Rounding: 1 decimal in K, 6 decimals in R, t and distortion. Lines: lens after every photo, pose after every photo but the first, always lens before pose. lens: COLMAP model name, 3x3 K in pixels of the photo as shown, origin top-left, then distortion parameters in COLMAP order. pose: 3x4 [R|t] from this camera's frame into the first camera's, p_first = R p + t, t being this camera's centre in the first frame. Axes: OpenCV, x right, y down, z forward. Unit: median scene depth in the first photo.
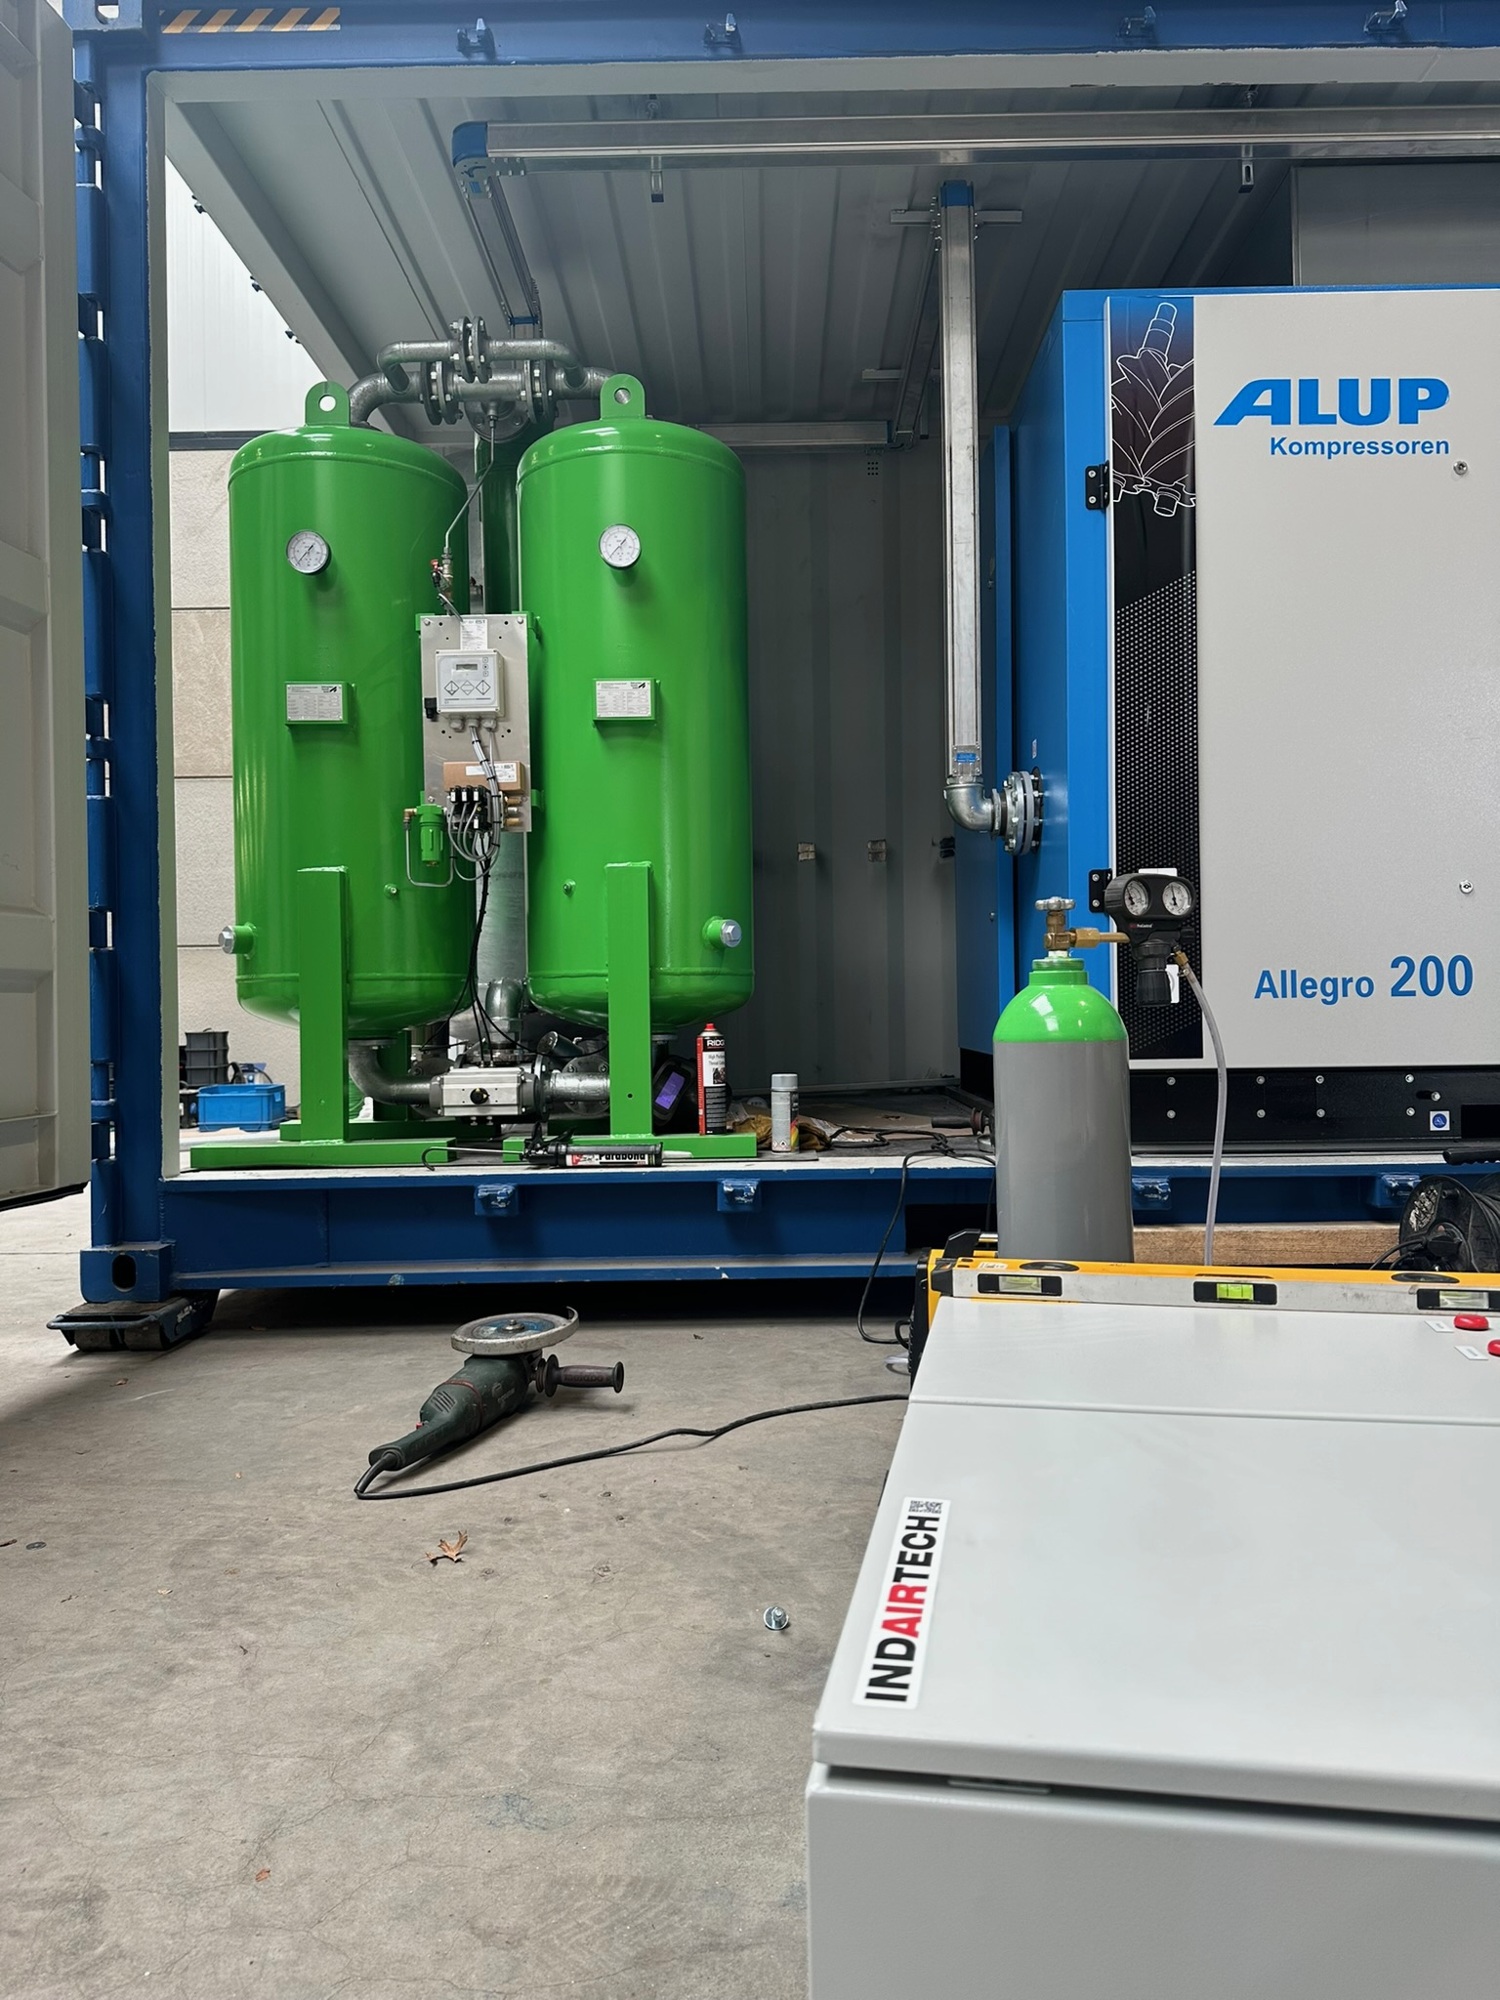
lens RADIAL K [[1445.3, 0, 750.0], [0, 1445.3, 1000.0], [0, 0, 1]] dist [0.114731, -0.187088]
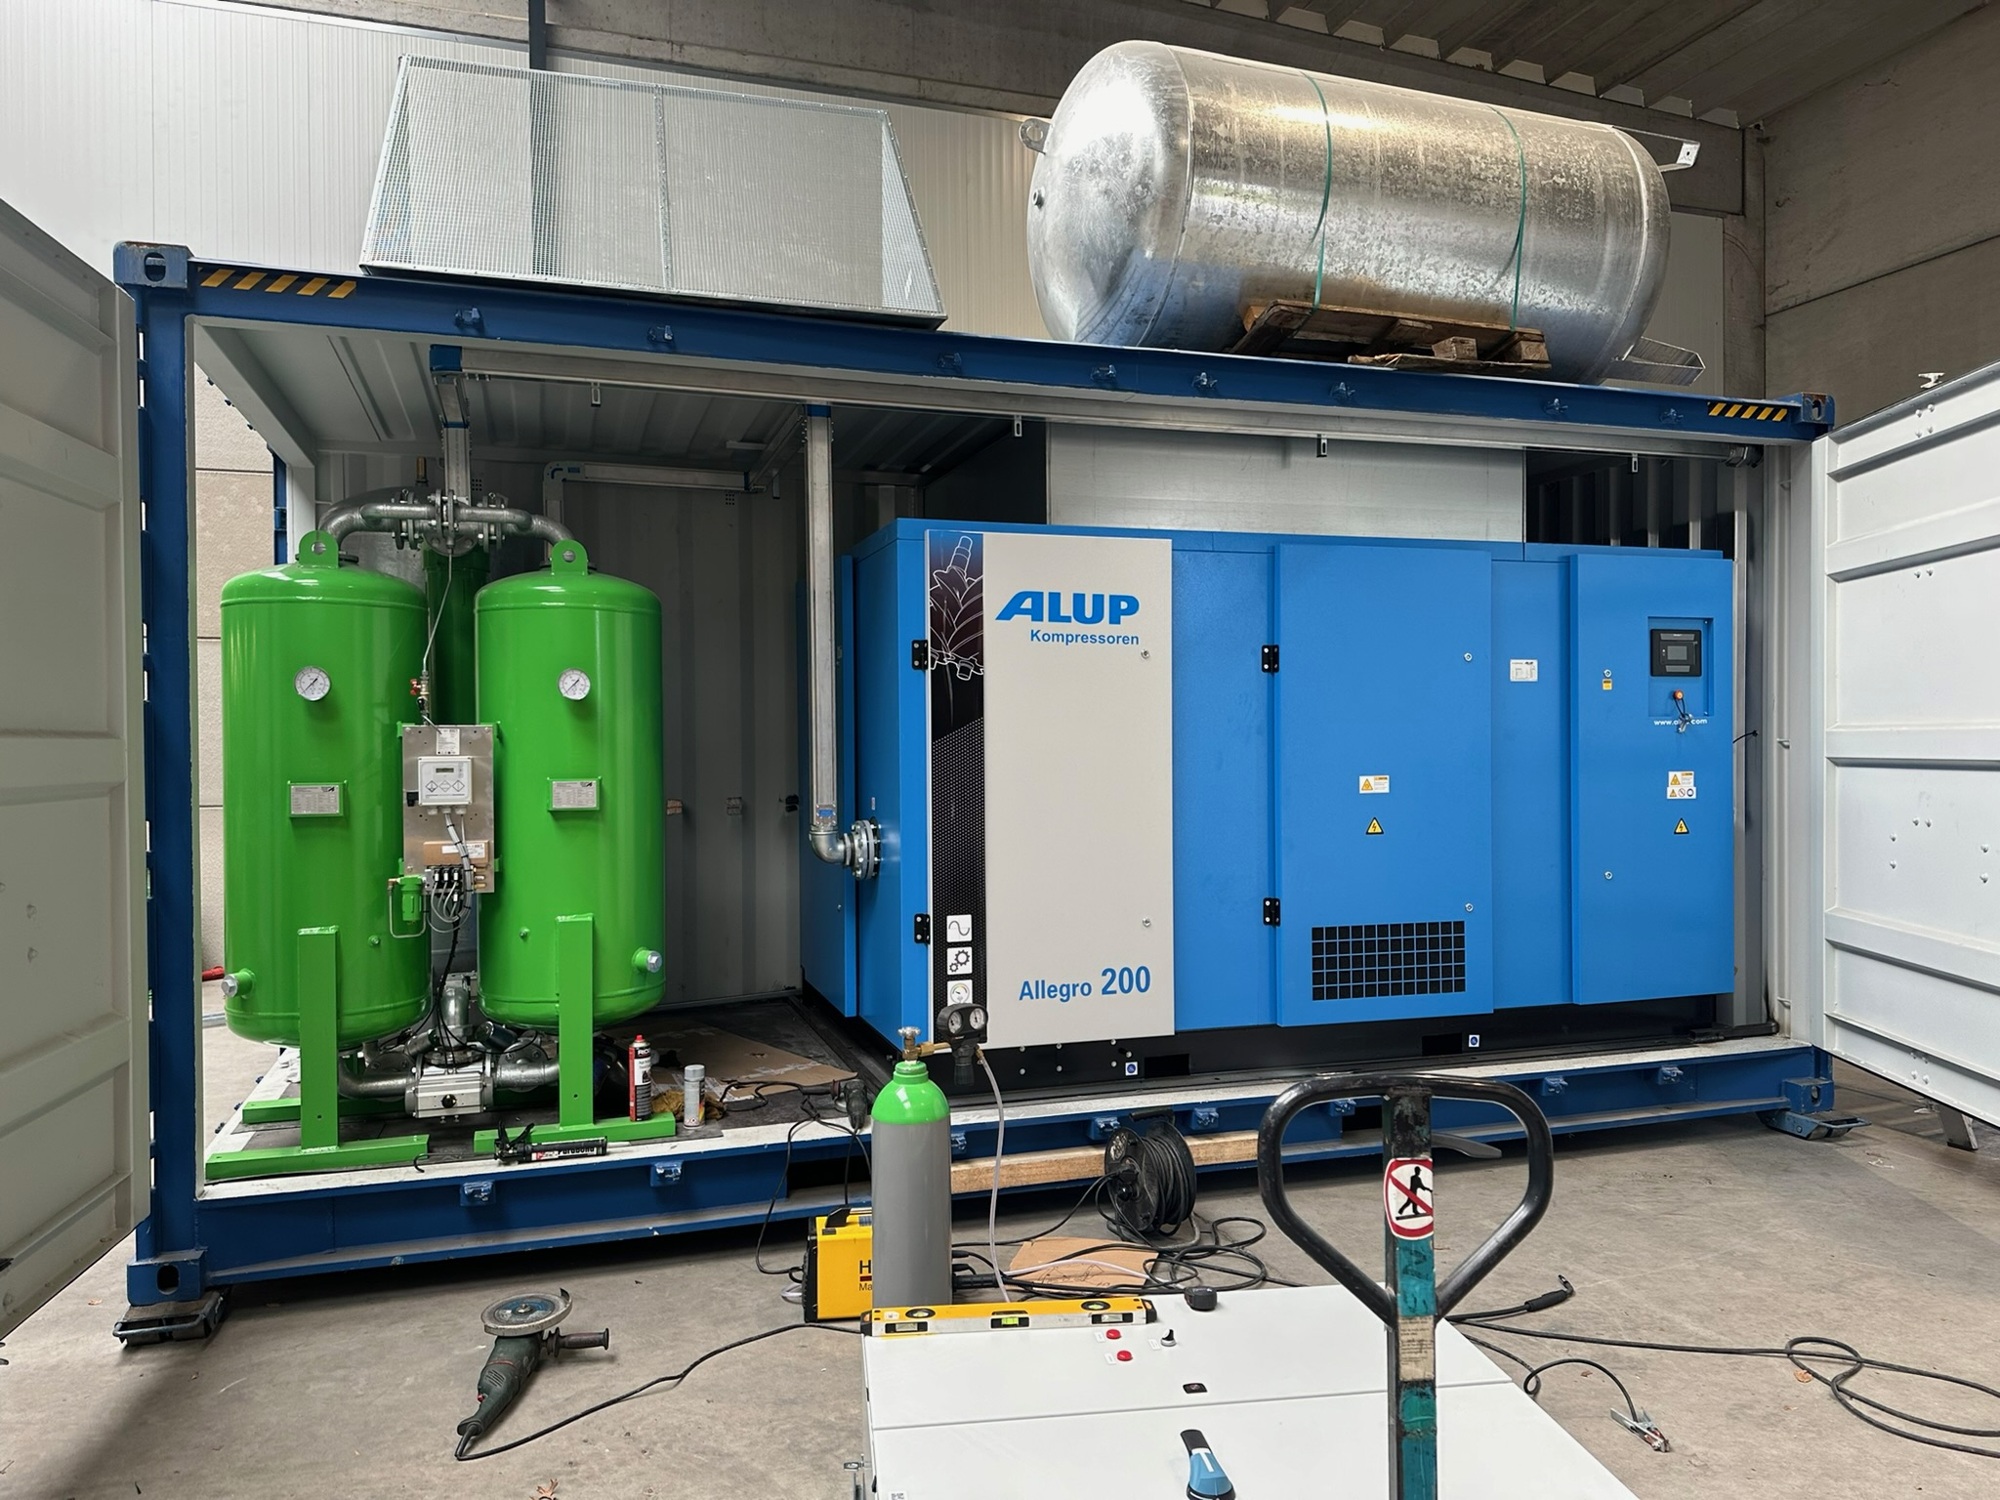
lens RADIAL K [[1461.4, 0, 1046.9], [0, 1461.4, 745.1], [0, 0, 1]] dist [0.083924, -0.109416]
pose [[0.940406, 0.007702, 0.339967, -0.142394], [-0.009404, 0.999950, 0.003358, -0.268590], [-0.339924, -0.006355, 0.940431, -0.425592]]
